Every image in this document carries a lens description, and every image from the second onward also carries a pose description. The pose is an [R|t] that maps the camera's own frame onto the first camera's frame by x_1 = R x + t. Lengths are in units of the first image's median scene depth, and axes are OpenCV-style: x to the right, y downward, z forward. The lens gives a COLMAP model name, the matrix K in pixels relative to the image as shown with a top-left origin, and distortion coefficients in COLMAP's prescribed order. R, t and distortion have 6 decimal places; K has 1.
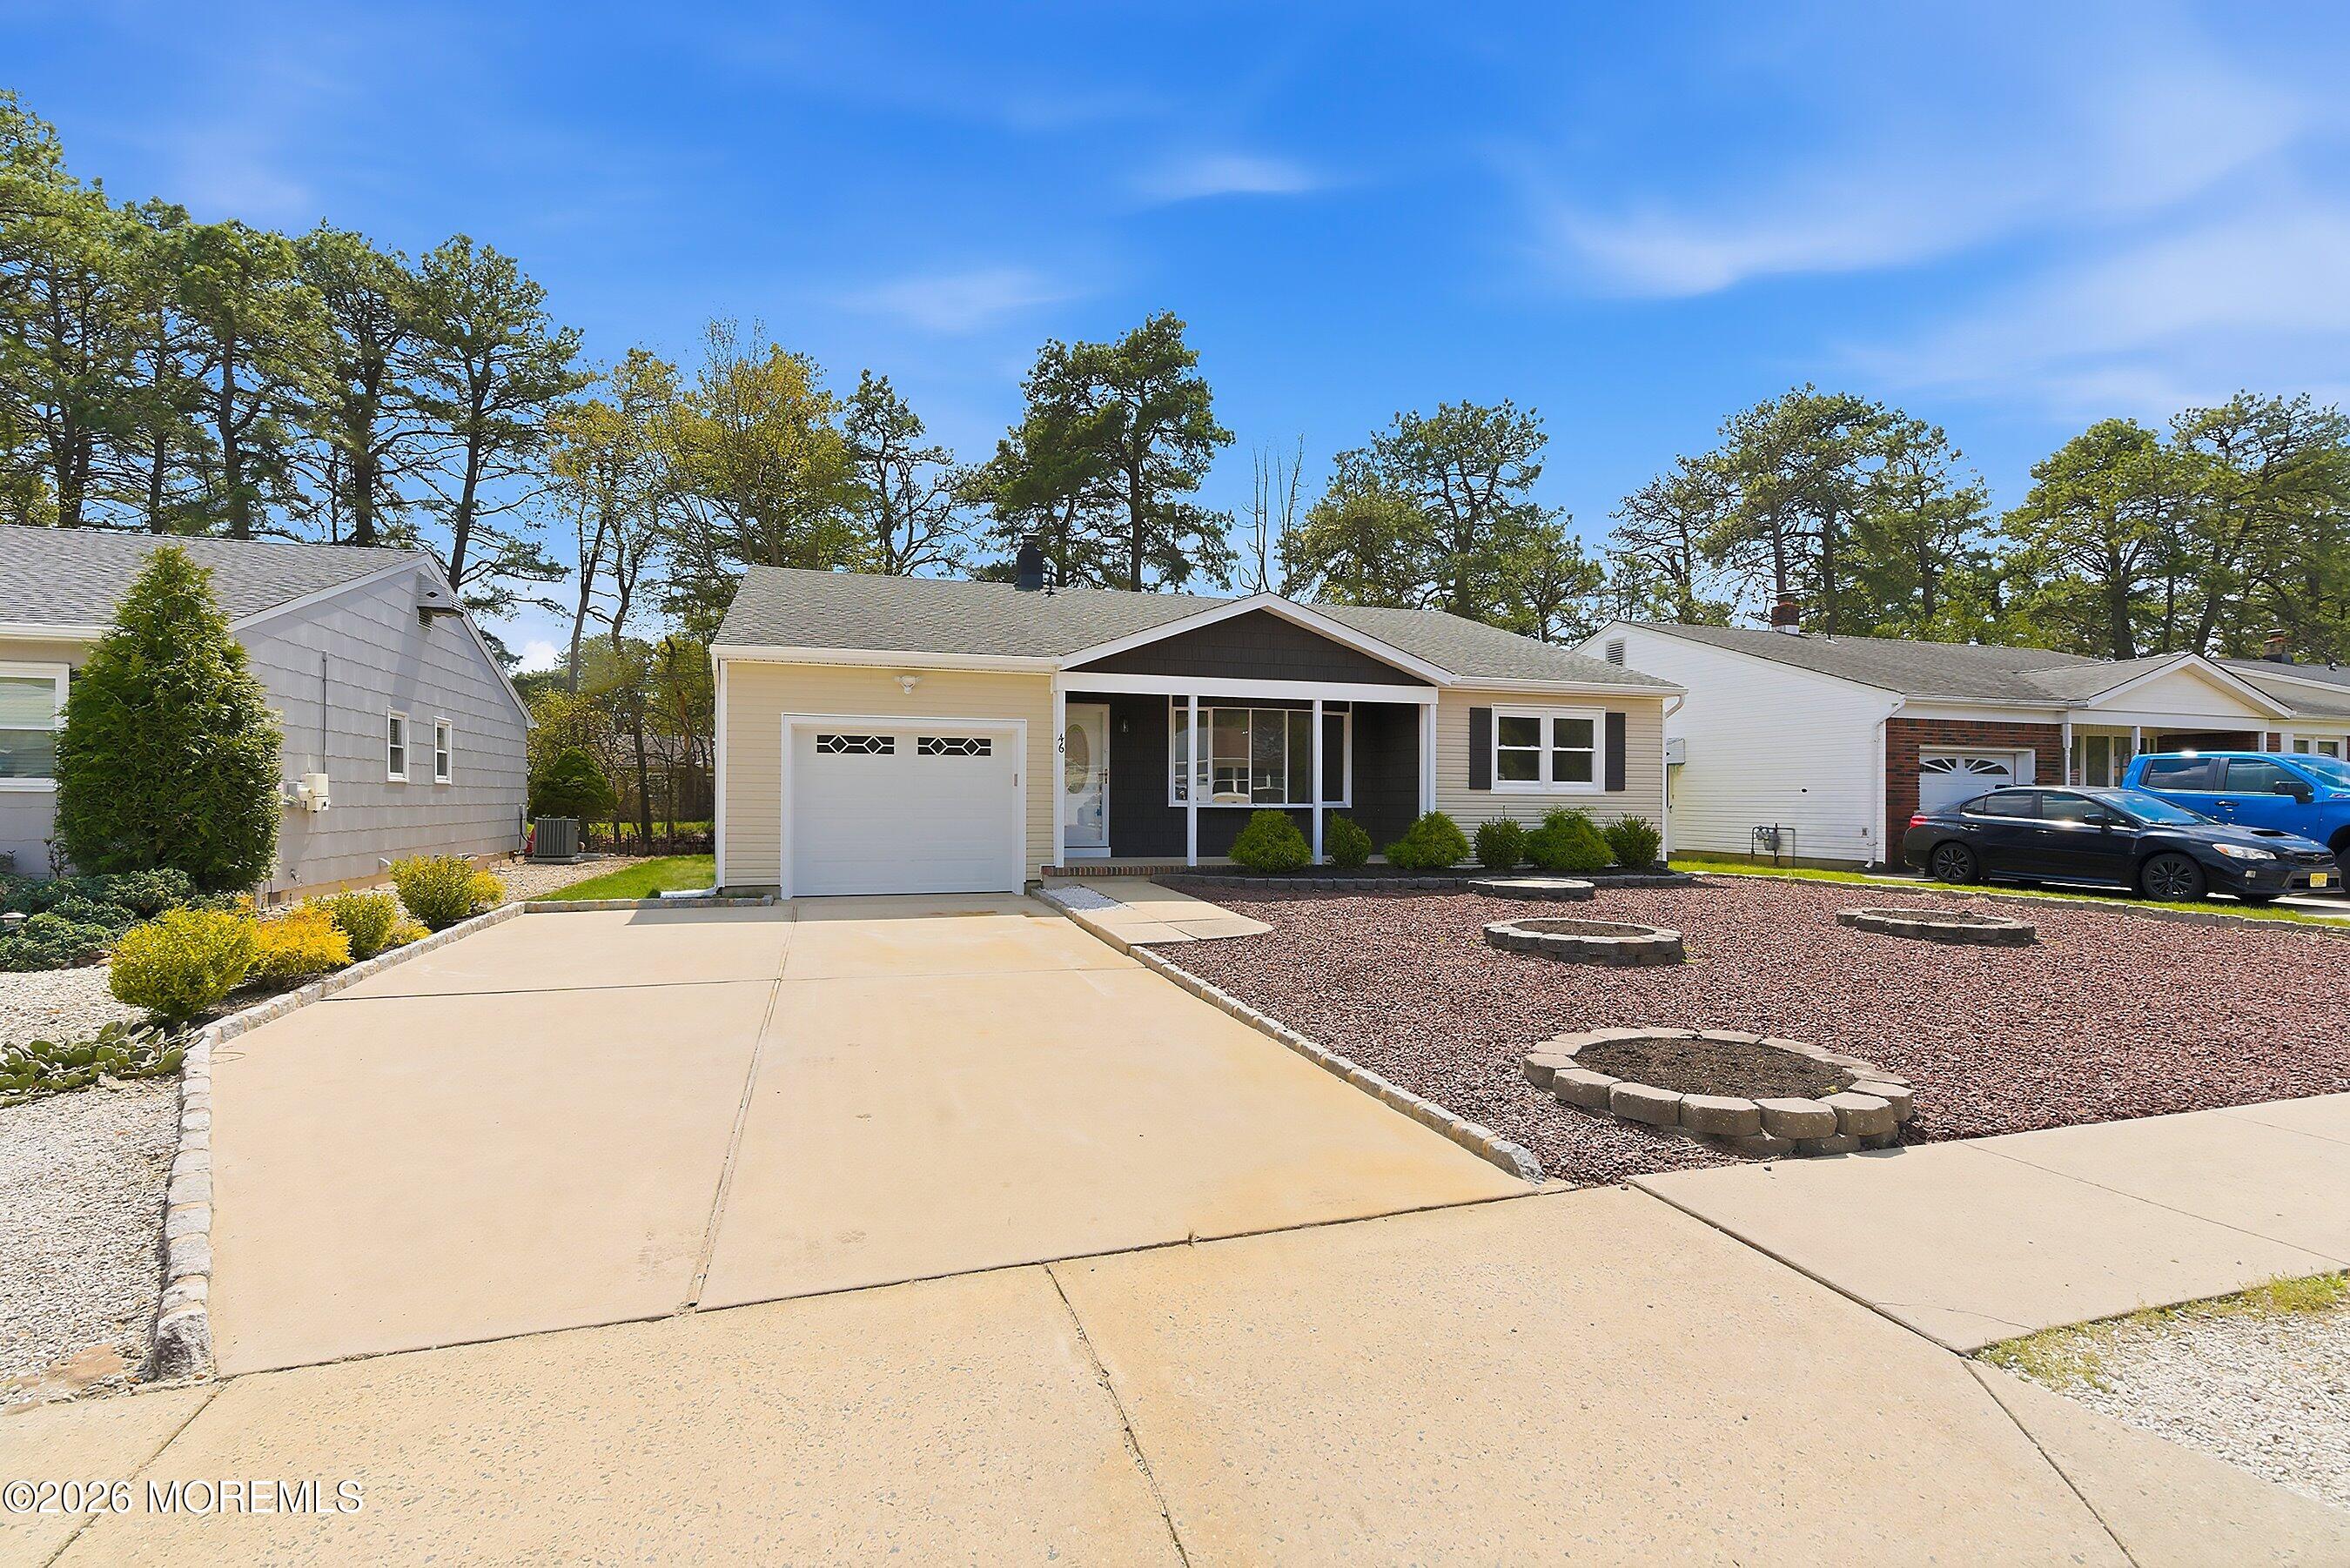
lens RADIAL K [[1069.7, 0, 1168.9], [0, 1069.7, 797.0], [0, 0, 1]] dist [0.000134, -0.000299]
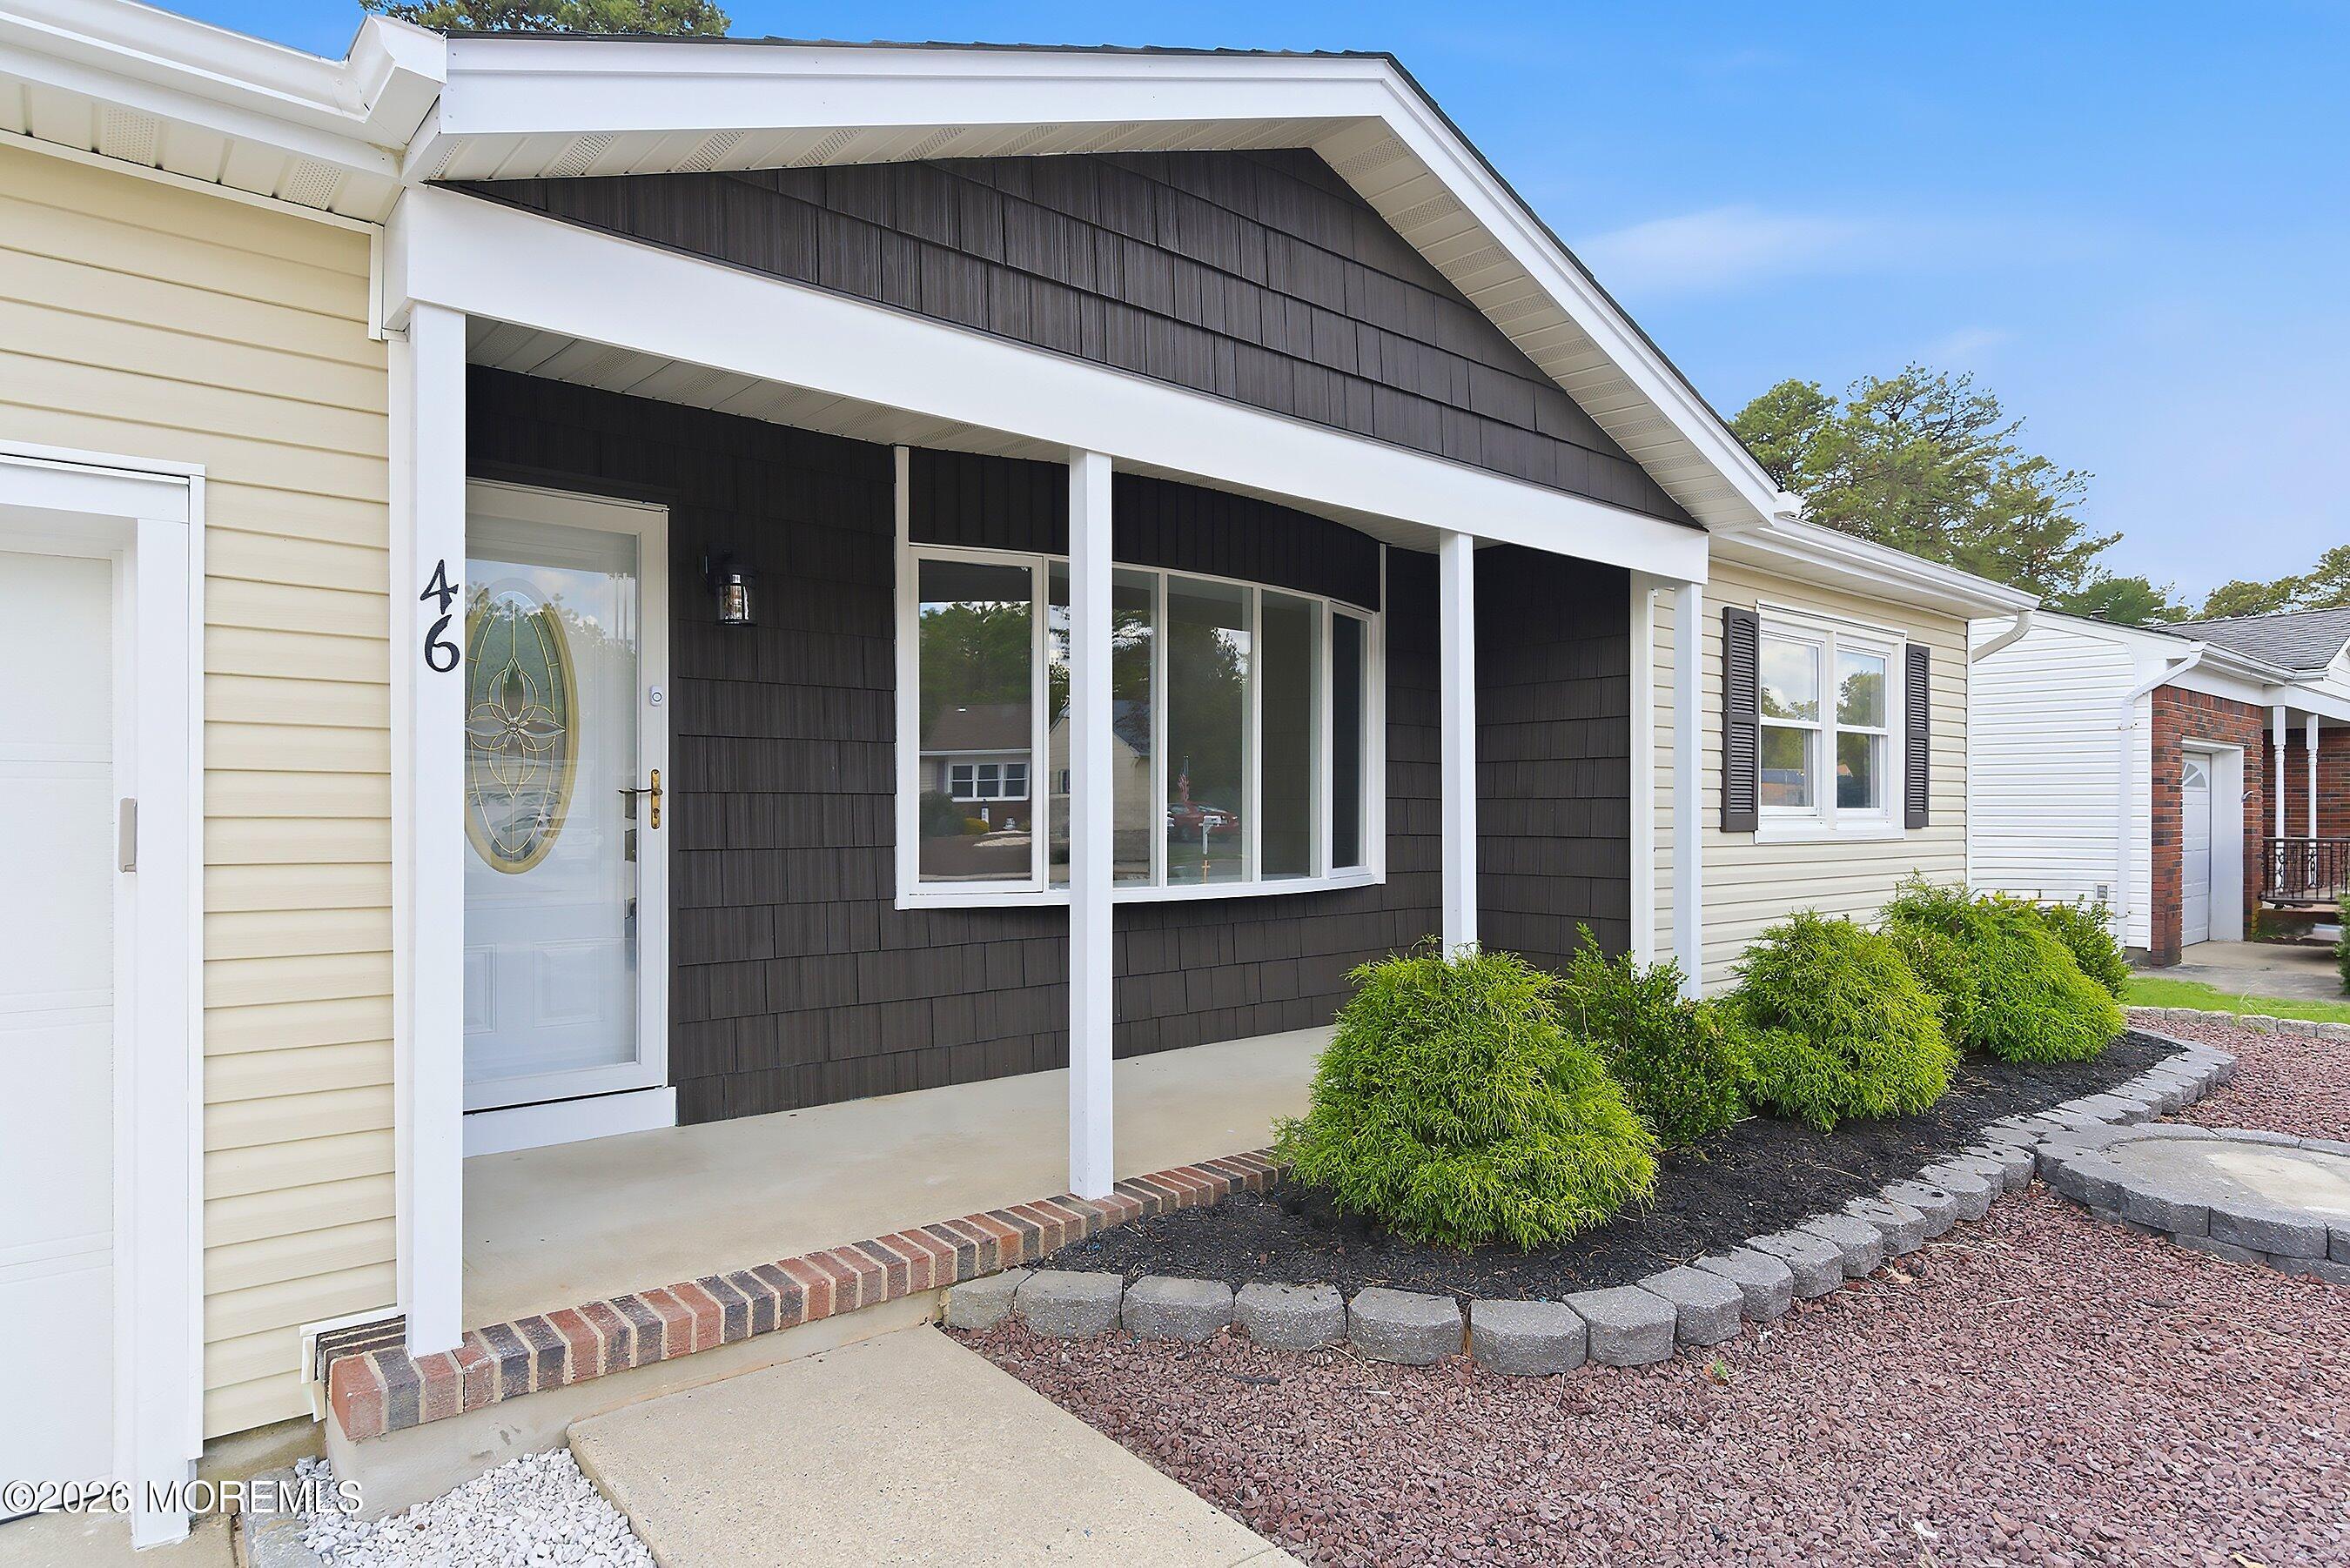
lens RADIAL K [[1356.3, 0, 1171.6], [0, 1356.3, 815.2], [0, 0, 1]] dist [0.000800, 0.000043]
pose [[0.929301, -0.005806, 0.369278, -0.060894], [0.002924, 0.999961, 0.008362, -0.017450], [-0.369312, -0.006691, 0.929281, 0.642347]]
